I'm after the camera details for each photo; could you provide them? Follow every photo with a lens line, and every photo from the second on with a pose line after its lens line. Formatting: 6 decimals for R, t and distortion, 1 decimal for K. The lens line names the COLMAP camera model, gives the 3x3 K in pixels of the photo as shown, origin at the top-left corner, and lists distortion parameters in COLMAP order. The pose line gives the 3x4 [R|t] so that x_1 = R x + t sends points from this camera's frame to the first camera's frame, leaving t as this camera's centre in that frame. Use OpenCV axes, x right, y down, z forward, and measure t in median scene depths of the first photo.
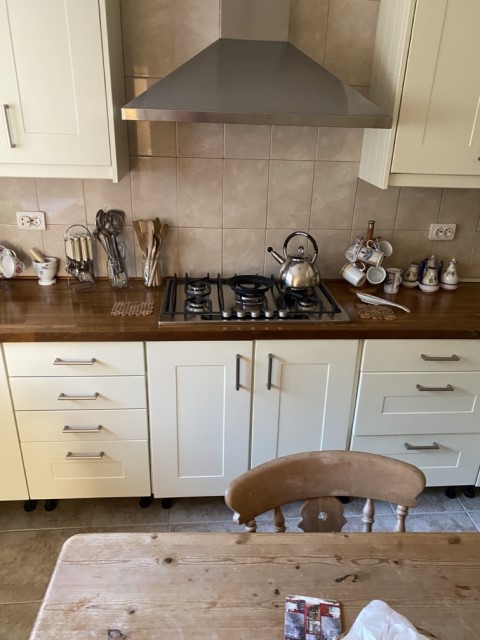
lens RADIAL K [[492.2, 0, 240.2], [0, 492.2, 323.6], [0, 0, 1]] dist [0.053388, -0.048393]
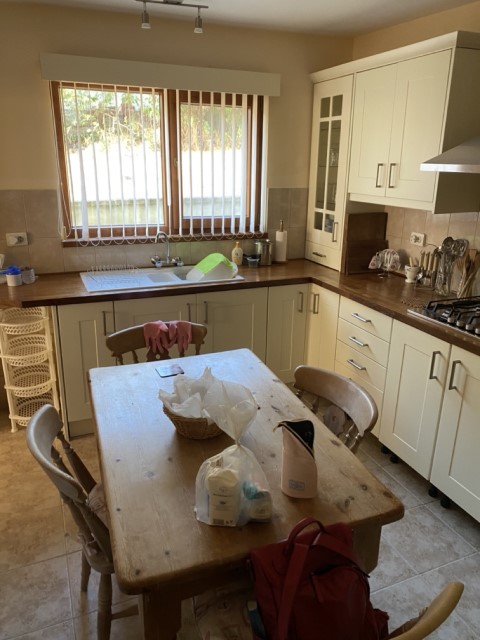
lens RADIAL K [[492.2, 0, 239.9], [0, 492.2, 318.4], [0, 0, 1]] dist [0.053388, -0.048393]
pose [[0.295494, 0.269126, -0.916654, 0.898472], [-0.388934, 0.910276, 0.141876, 0.005194], [0.872590, 0.314594, 0.373653, 0.060771]]
